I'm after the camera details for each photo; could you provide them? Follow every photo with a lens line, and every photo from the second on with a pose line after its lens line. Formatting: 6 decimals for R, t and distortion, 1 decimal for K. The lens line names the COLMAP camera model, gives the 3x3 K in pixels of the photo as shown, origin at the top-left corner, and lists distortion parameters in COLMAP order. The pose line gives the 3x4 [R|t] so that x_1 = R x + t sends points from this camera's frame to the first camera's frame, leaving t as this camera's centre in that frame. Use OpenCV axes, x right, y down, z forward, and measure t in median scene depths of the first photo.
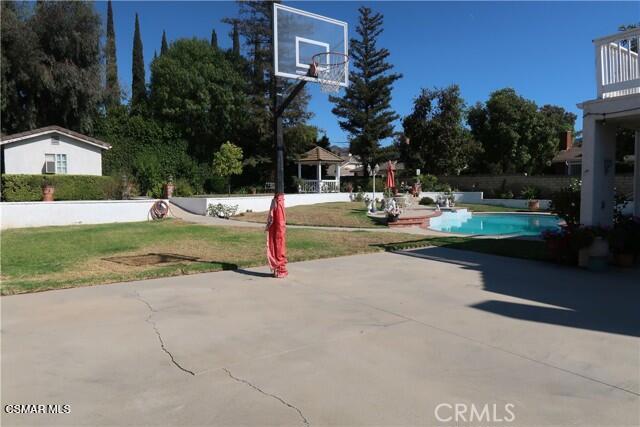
lens RADIAL K [[436.3, 0, 320.0], [0, 436.3, 213.5], [0, 0, 1]] dist [-0.000428, 0.000755]
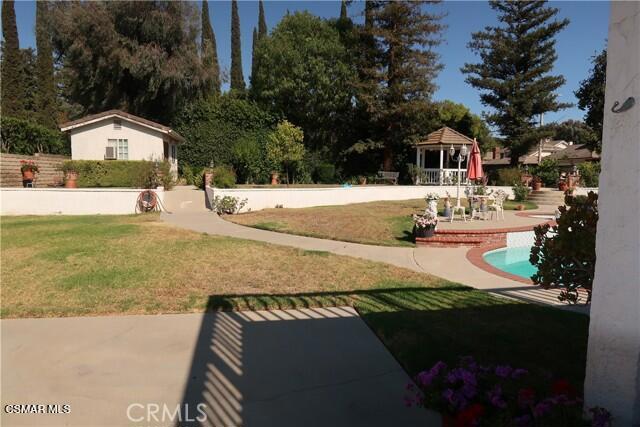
lens RADIAL K [[436.3, 0, 320.0], [0, 436.3, 213.5], [0, 0, 1]] dist [-0.000428, 0.000755]
pose [[0.907313, 0.050309, -0.417435, 0.151243], [-0.040448, 0.998655, 0.032442, -0.014065], [0.418506, -0.012551, 0.908127, 0.208136]]
